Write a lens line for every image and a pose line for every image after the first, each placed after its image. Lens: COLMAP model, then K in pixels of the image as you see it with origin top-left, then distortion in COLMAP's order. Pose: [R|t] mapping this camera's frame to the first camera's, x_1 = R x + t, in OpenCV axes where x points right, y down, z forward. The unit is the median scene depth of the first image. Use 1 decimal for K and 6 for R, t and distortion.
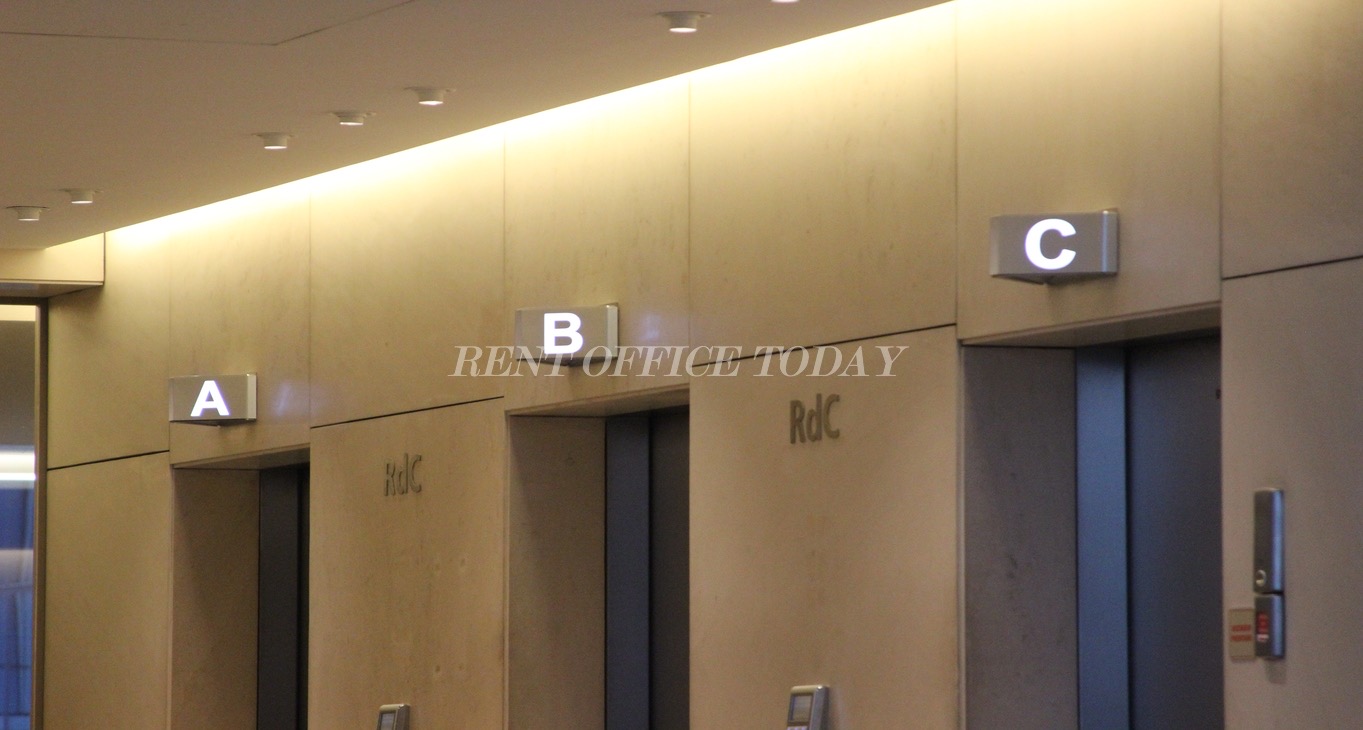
lens RADIAL K [[6396.8, 0, 681.5], [0, 6396.8, 365.0], [0, 0, 1]] dist [1.585065, -6.187063]
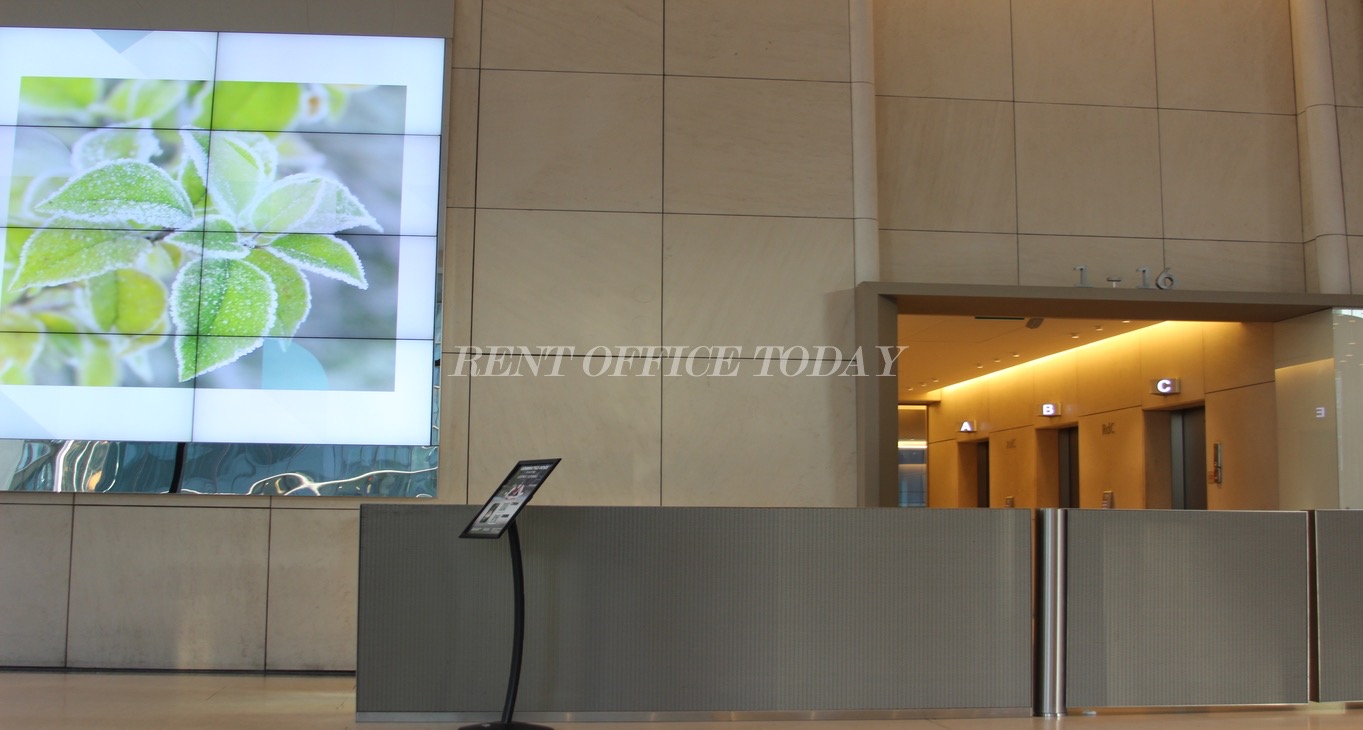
lens RADIAL K [[1741.2, 0, 681.5], [0, 1741.2, 365.0], [0, 0, 1]] dist [-0.135254, 0.052719]
pose [[0.971631, -0.024783, -0.235198, 0.015967], [0.017332, 0.999282, -0.033695, -0.000017], [0.235864, 0.028663, 0.971363, -0.170548]]
